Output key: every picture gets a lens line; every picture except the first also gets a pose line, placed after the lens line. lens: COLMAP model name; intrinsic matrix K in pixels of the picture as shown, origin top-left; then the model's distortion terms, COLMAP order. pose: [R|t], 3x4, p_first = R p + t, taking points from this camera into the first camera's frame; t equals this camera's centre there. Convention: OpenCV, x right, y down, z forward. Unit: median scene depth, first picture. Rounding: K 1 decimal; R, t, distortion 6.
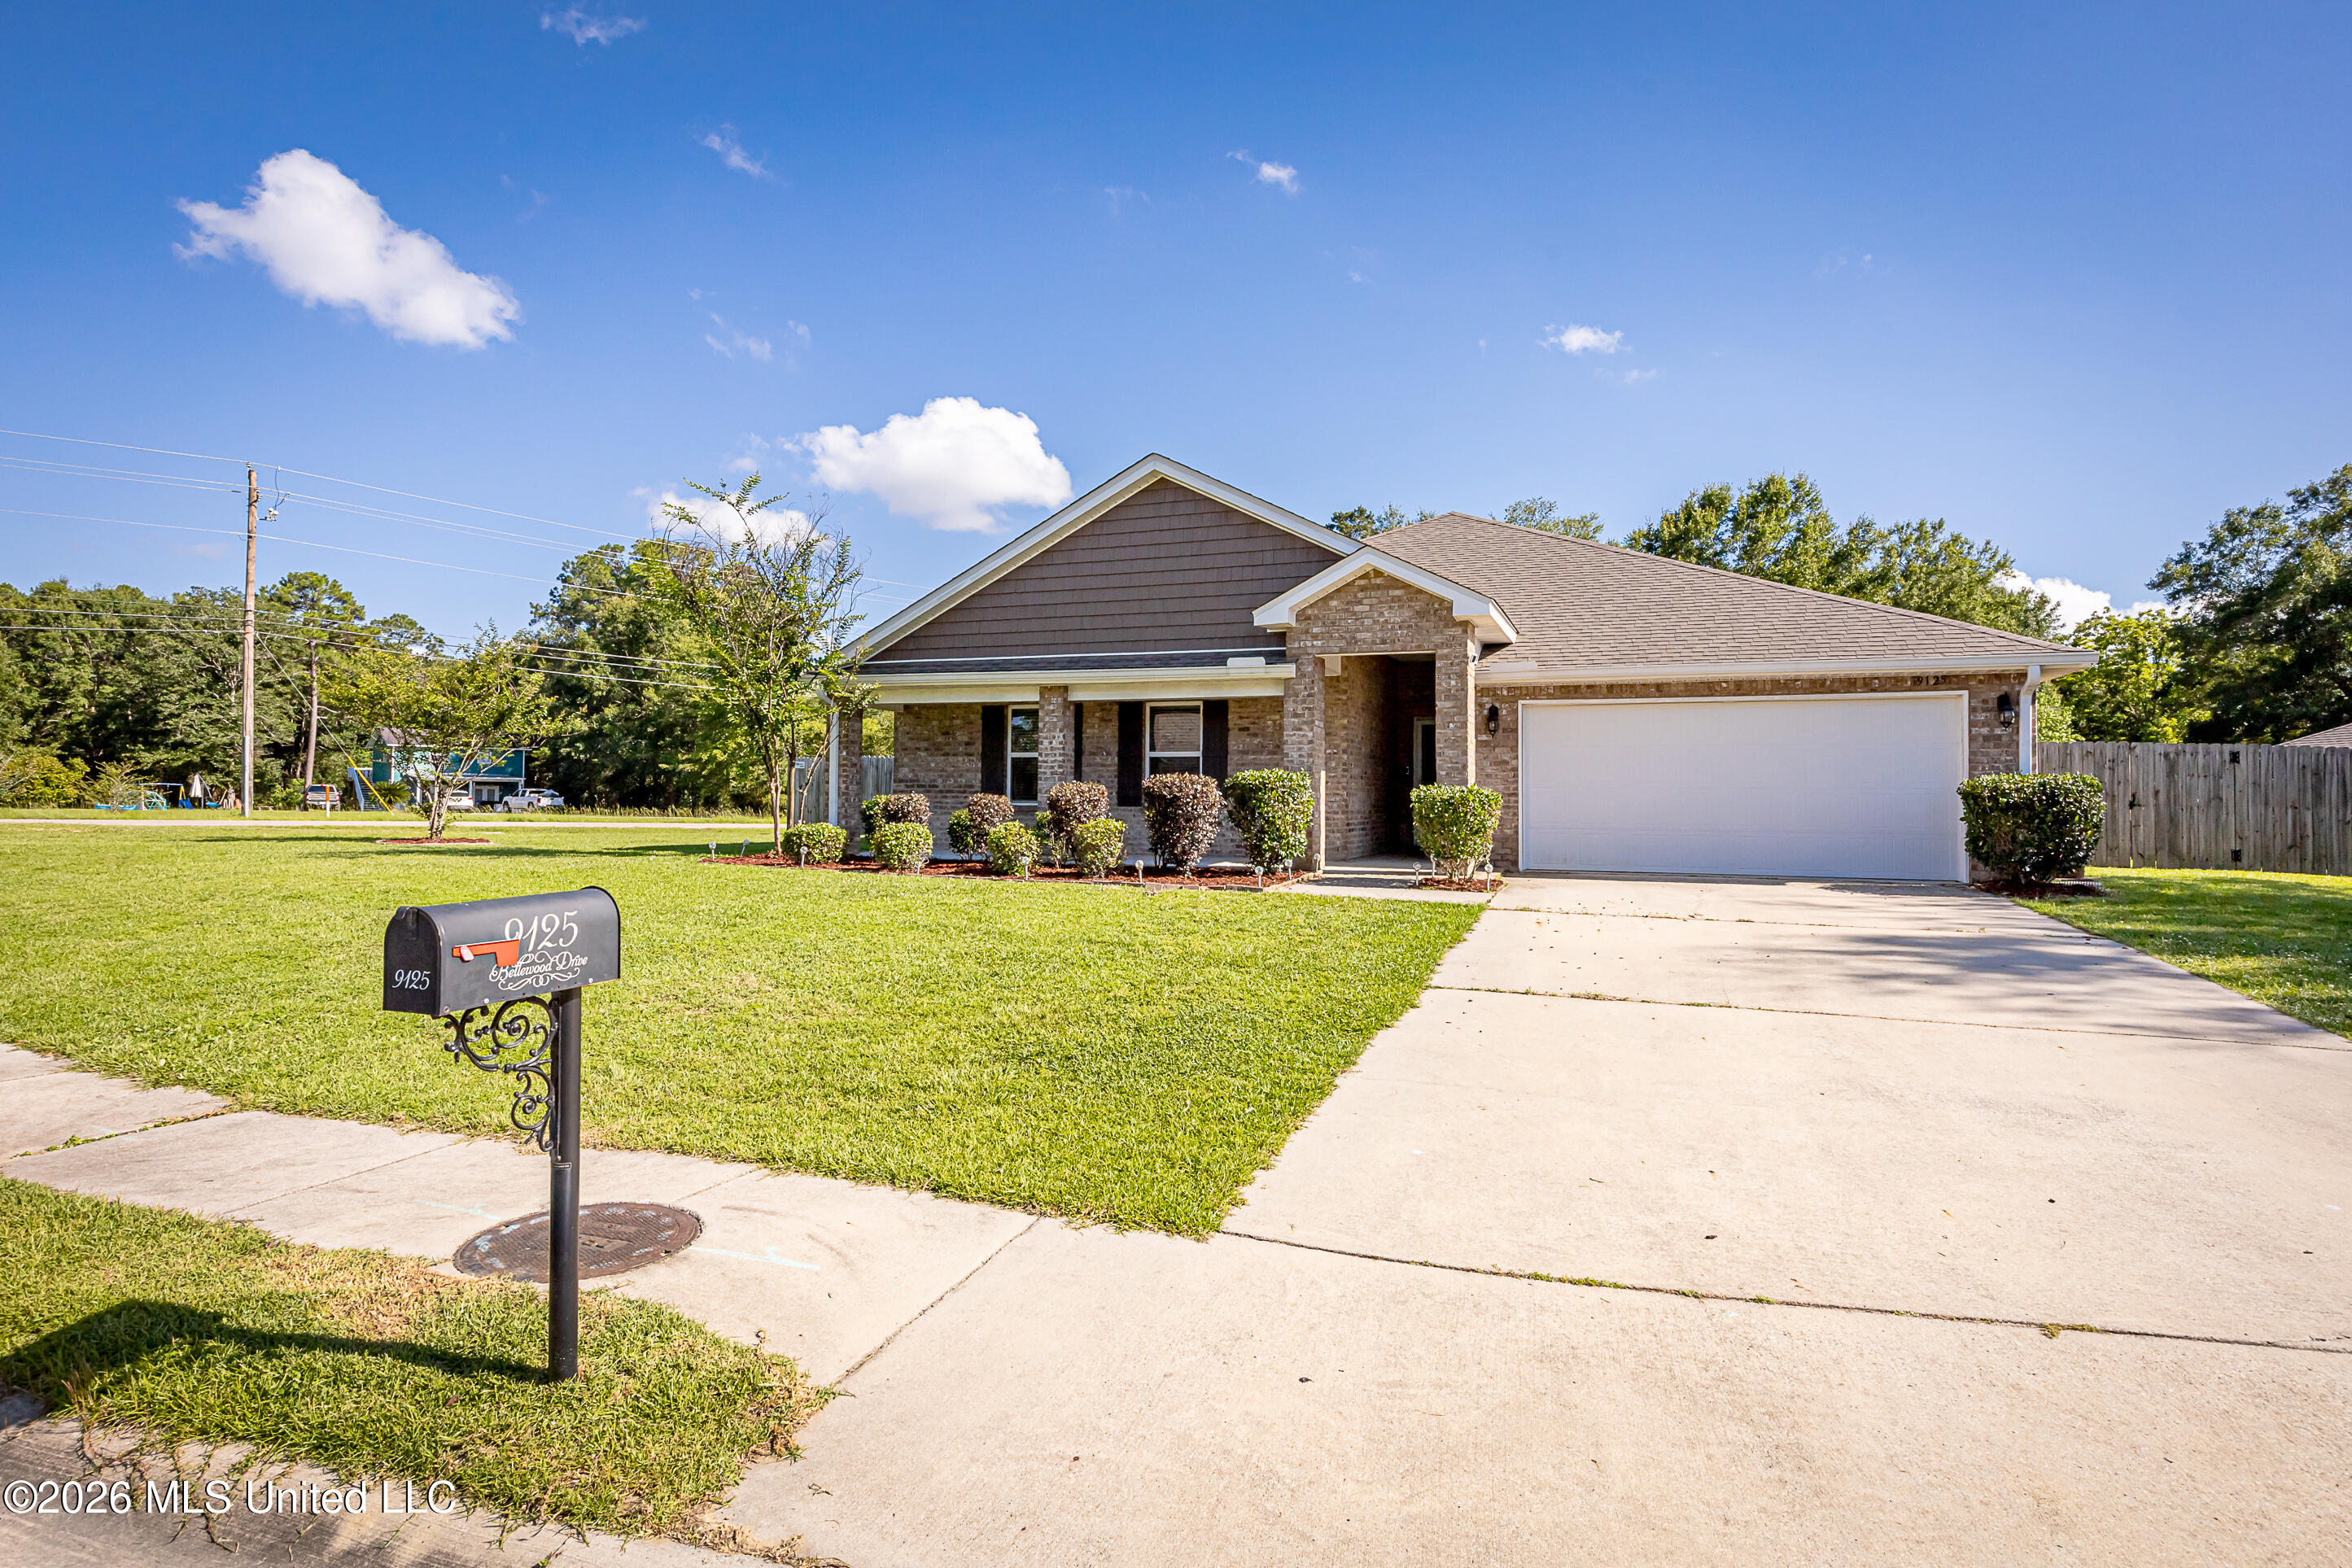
lens RADIAL K [[1309.8, 0, 1175.6], [0, 1309.8, 769.6], [0, 0, 1]] dist [0.006820, -0.006903]
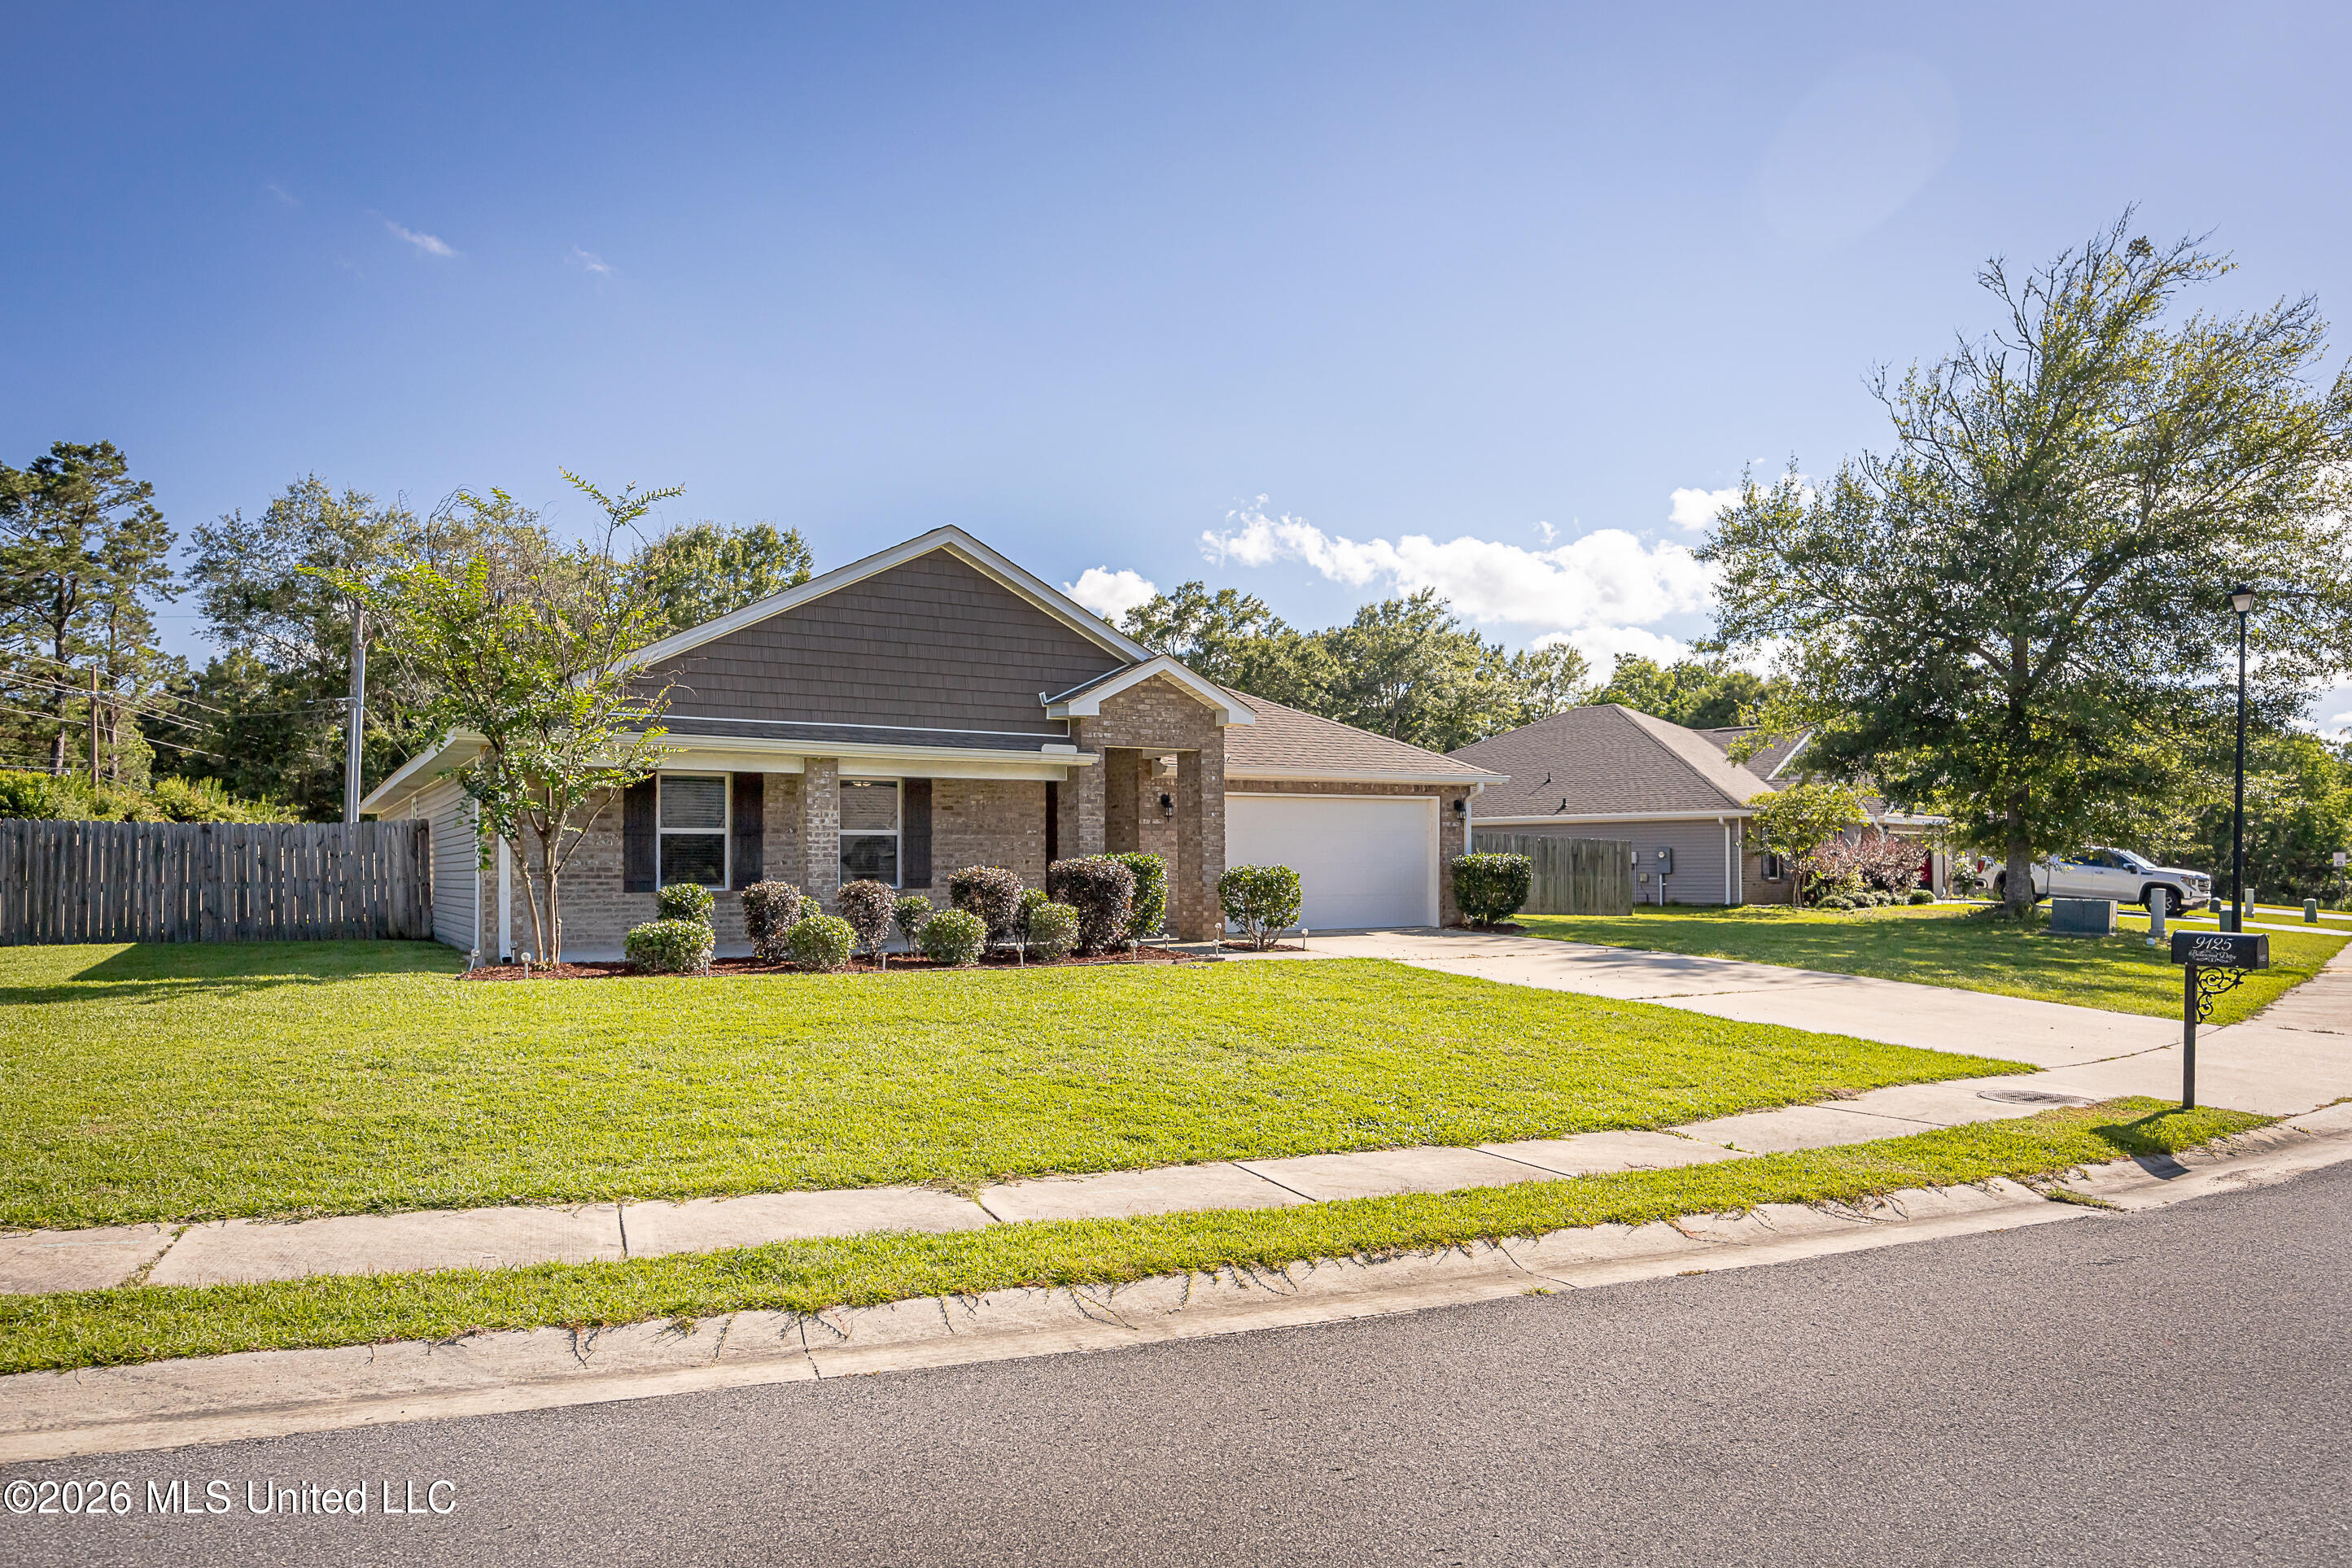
lens RADIAL K [[1516.7, 0, 1248.4], [0, 1516.7, 846.1], [0, 0, 1]] dist [-0.016663, 0.001586]
pose [[0.585302, -0.003626, 0.810807, -0.795416], [-0.013170, 0.999816, 0.013979, -0.022609], [-0.810708, -0.018860, 0.585147, 0.160984]]
